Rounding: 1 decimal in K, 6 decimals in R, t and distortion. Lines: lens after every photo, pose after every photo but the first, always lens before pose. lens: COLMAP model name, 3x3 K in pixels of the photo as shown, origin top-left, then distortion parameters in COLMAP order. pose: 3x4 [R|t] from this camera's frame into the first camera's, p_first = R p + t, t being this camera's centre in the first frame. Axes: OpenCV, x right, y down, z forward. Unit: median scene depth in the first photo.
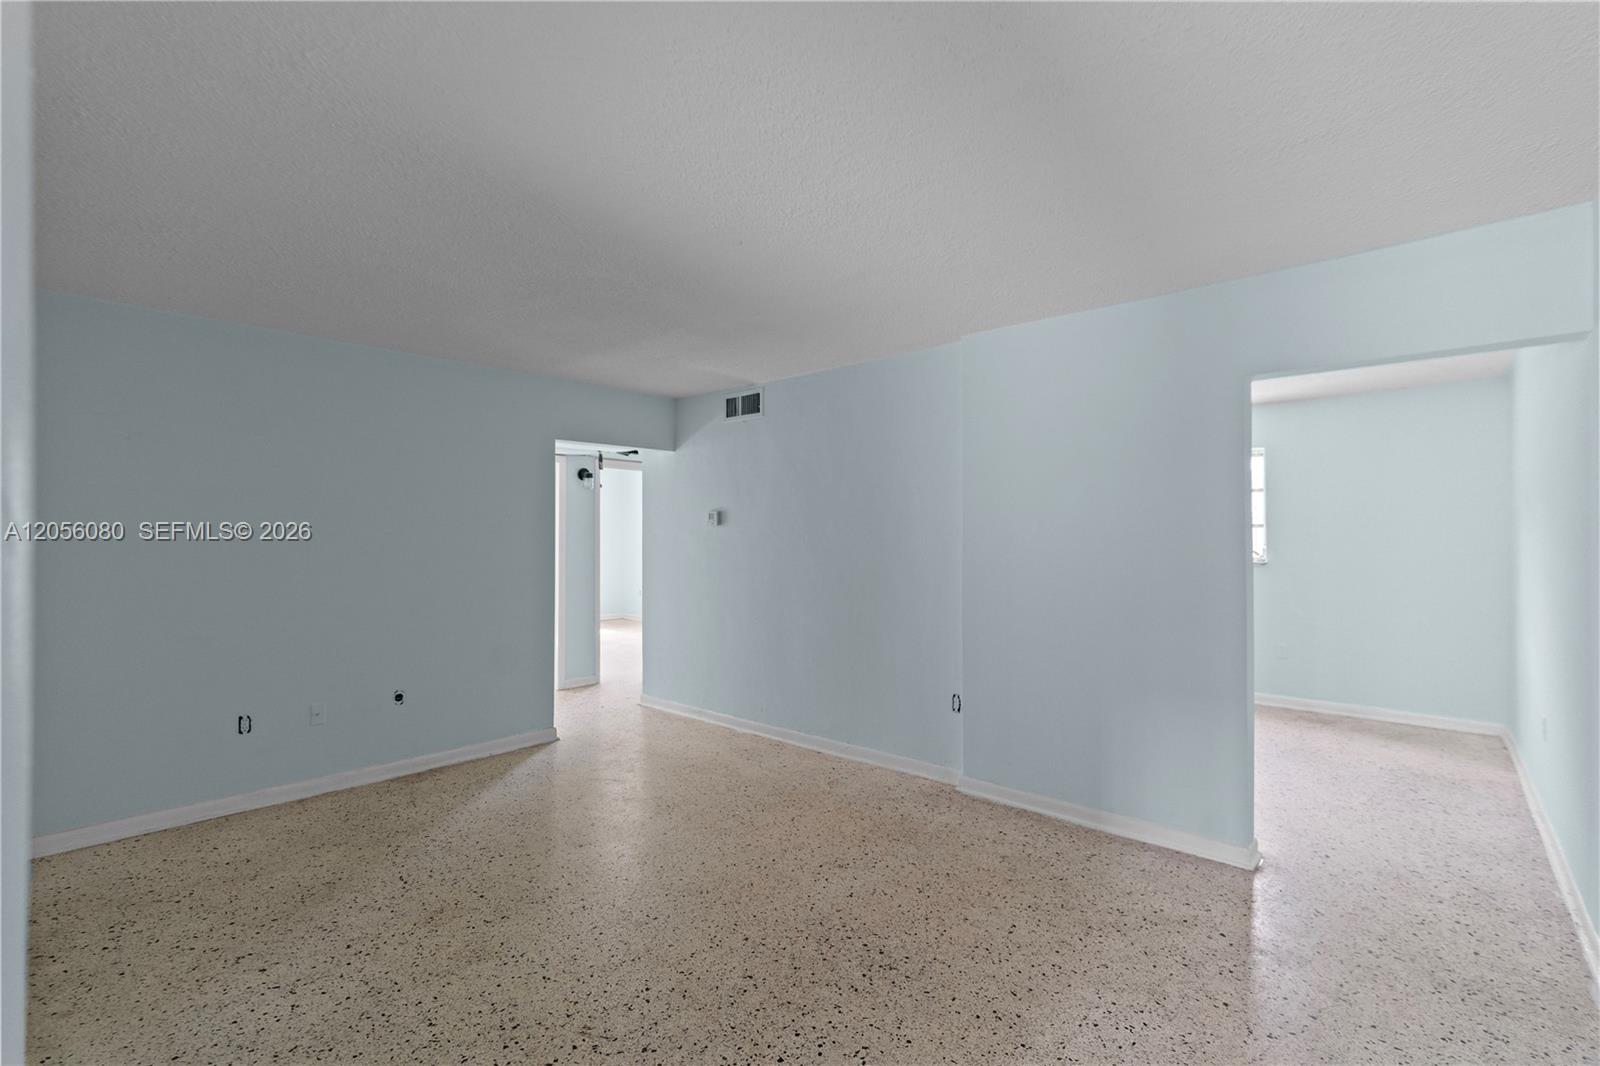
lens RADIAL K [[719.4, 0, 800.0], [0, 719.4, 533.0], [0, 0, 1]] dist [-0.002971, 0.000008]
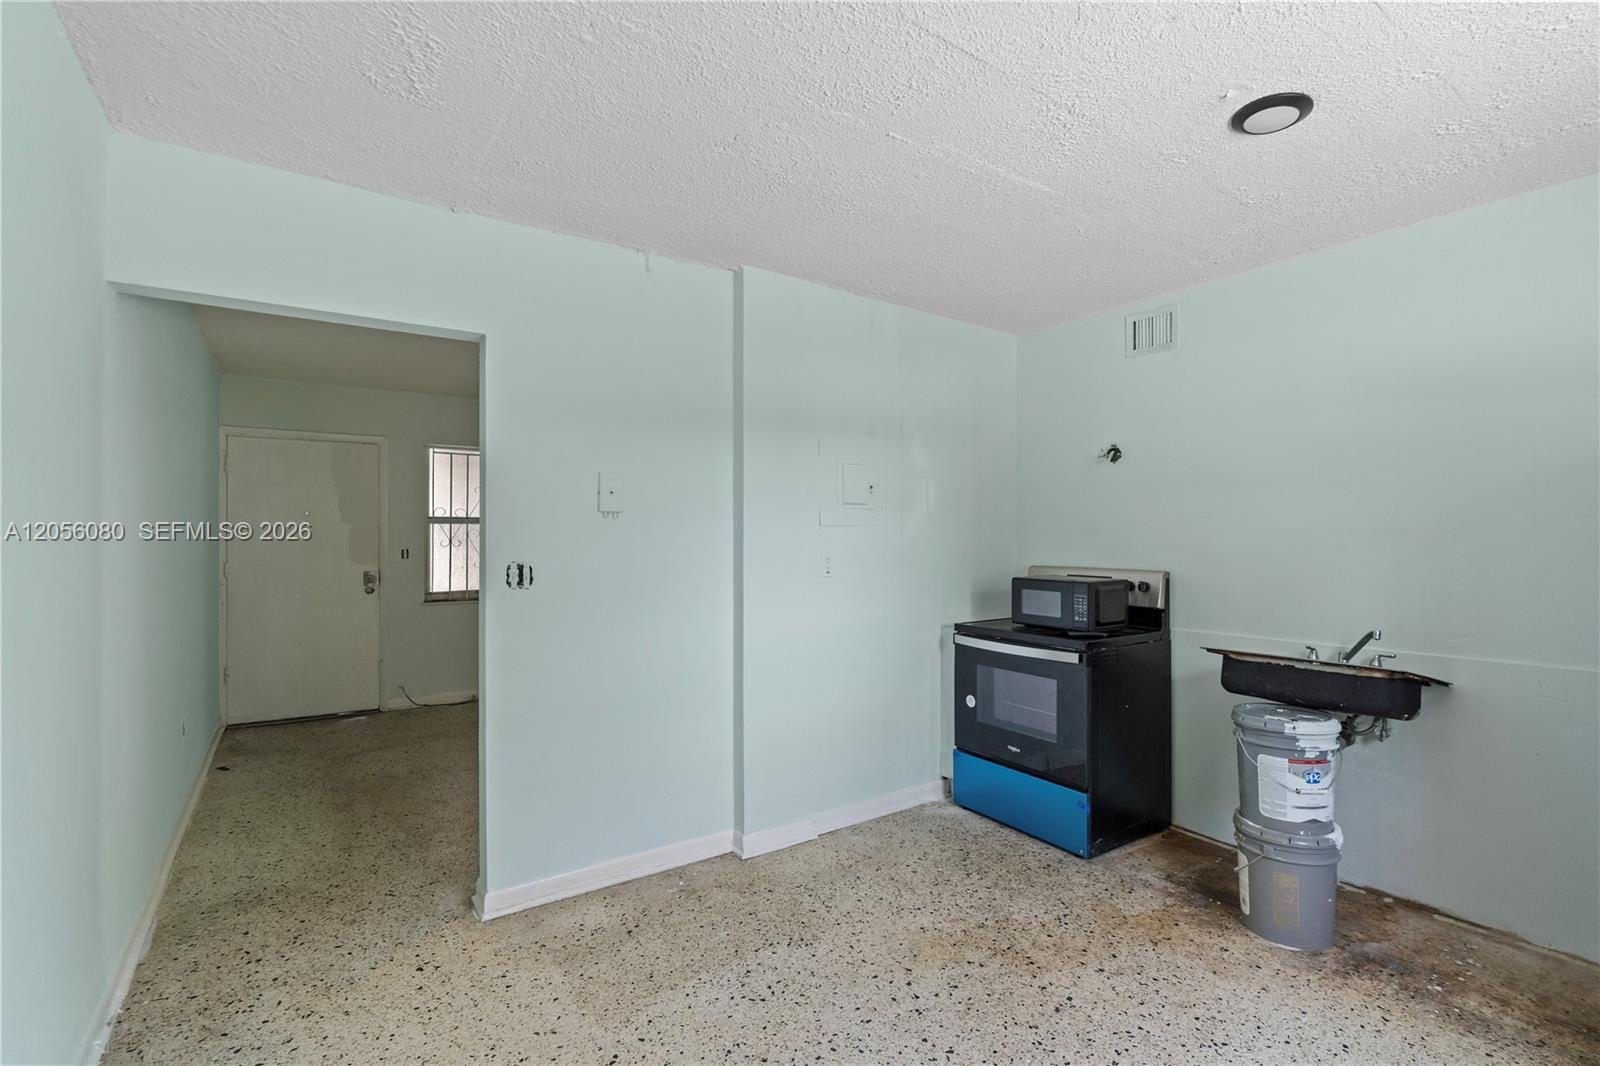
lens RADIAL K [[719.4, 0, 800.0], [0, 719.4, 533.0], [0, 0, 1]] dist [-0.002971, 0.000008]
pose [[-0.236778, -0.006317, -0.971543, 1.572915], [0.009464, 0.999916, -0.008808, 0.033342], [0.971518, -0.011280, -0.236698, 1.806891]]
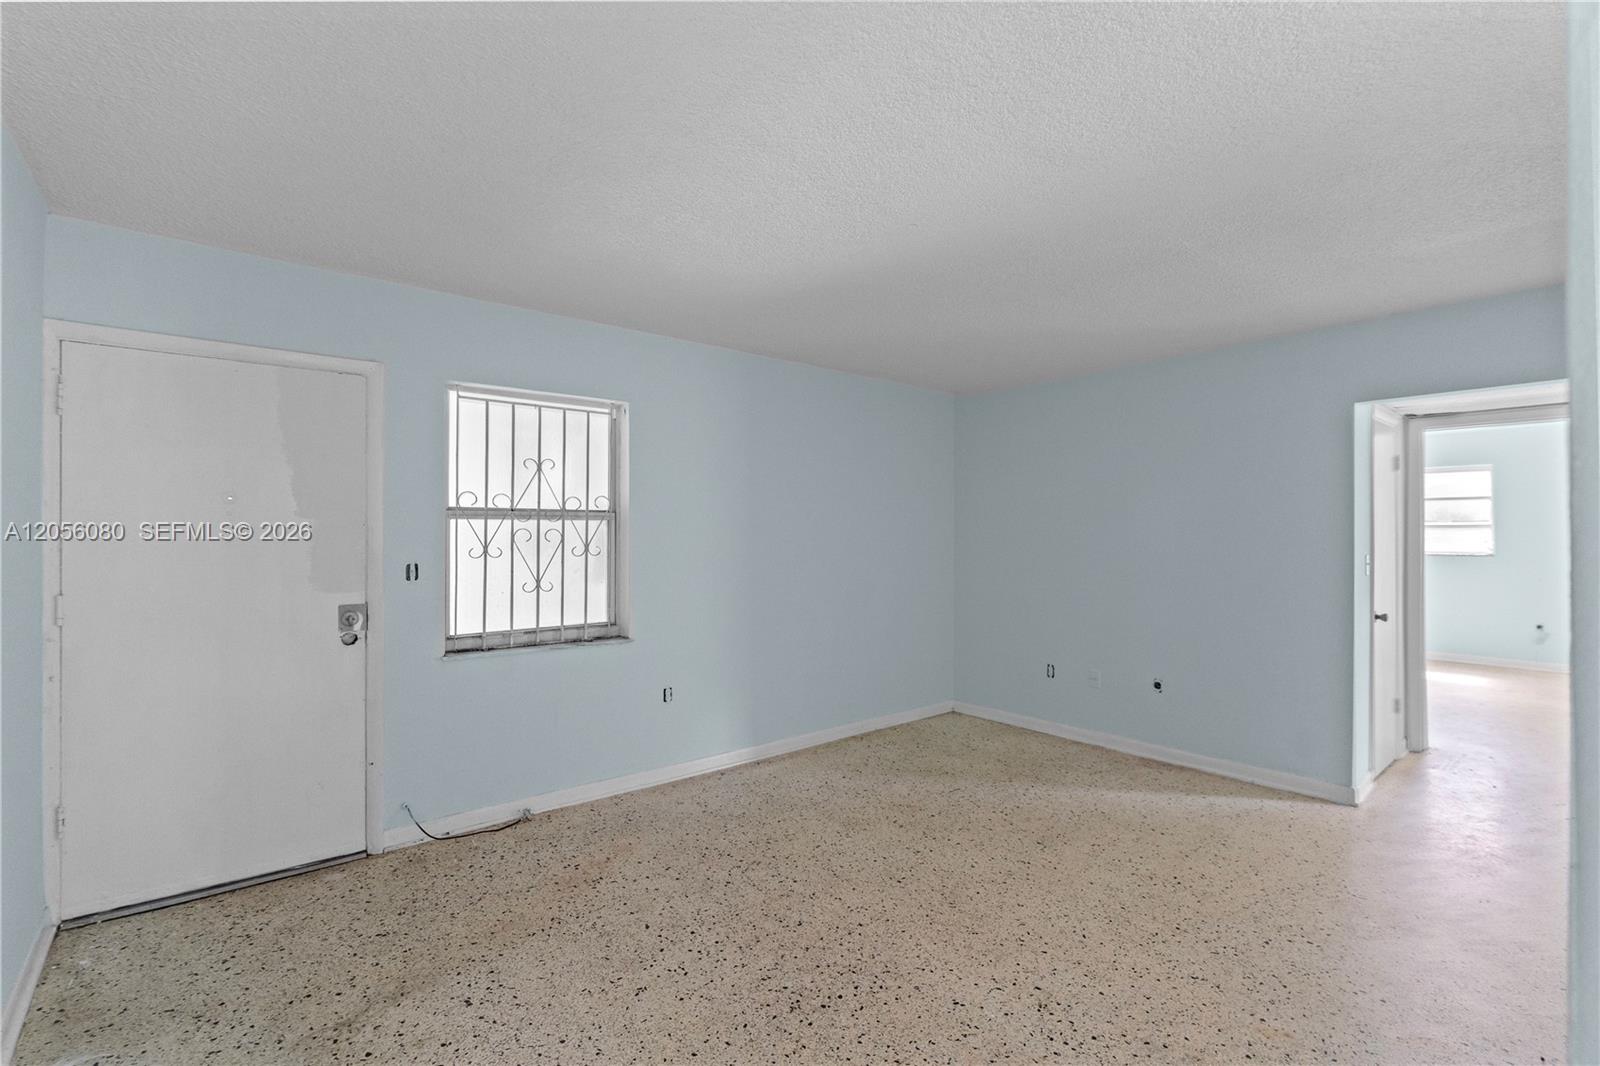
lens RADIAL K [[719.4, 0, 800.0], [0, 719.4, 533.0], [0, 0, 1]] dist [-0.002971, 0.000008]
pose [[-0.141489, -0.000667, -0.989940, 0.878459], [0.004669, 0.999988, -0.001341, 0.004510], [0.989929, -0.004812, -0.141484, 0.975738]]
